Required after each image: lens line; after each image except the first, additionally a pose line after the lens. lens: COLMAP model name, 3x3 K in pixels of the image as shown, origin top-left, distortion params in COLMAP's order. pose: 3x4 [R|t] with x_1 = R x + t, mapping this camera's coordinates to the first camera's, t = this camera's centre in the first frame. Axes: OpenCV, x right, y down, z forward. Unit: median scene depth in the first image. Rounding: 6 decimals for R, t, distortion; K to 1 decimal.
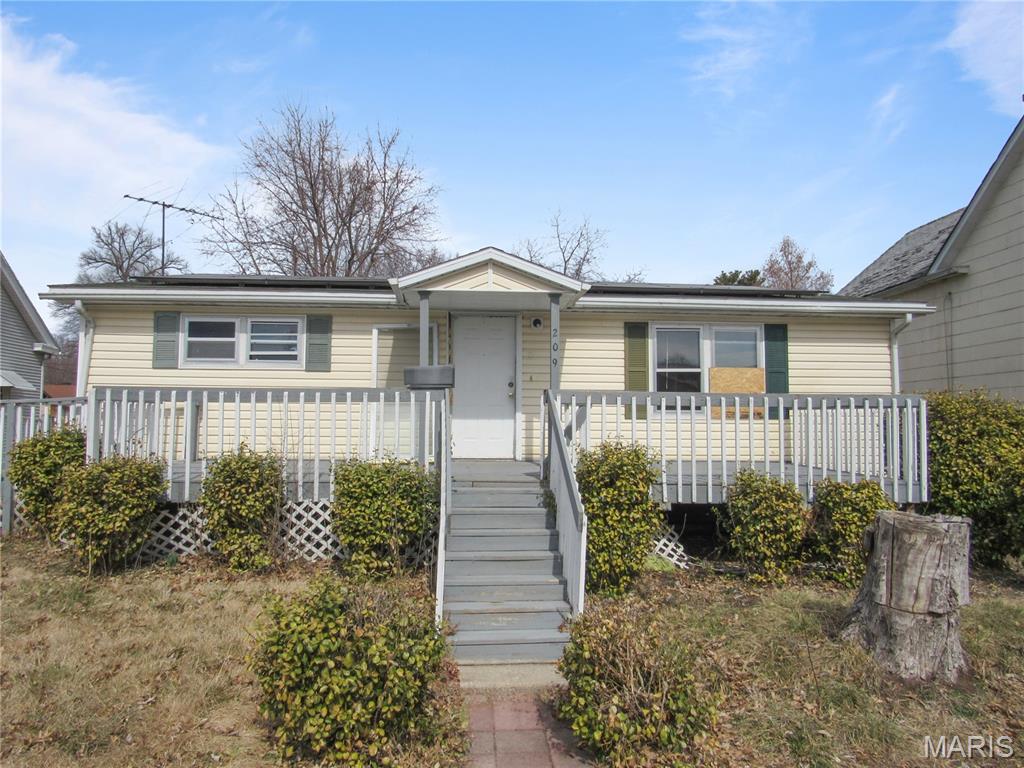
lens RADIAL K [[743.6, 0, 514.9], [0, 743.6, 387.4], [0, 0, 1]] dist [-0.011448, 0.000916]
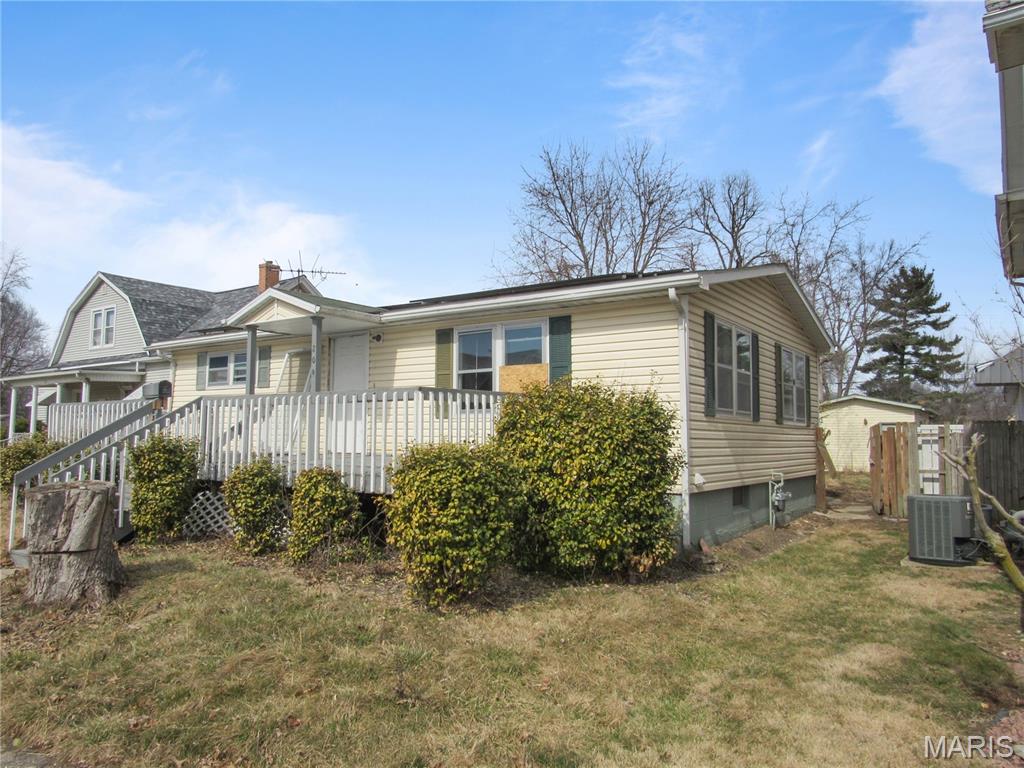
lens RADIAL K [[743.6, 0, 512.7], [0, 743.6, 385.2], [0, 0, 1]] dist [-0.011448, 0.000916]
pose [[0.769330, -0.044946, -0.637269, 0.931184], [0.041908, 0.998924, -0.019860, 0.020467], [0.637476, -0.011428, 0.770386, 0.224471]]
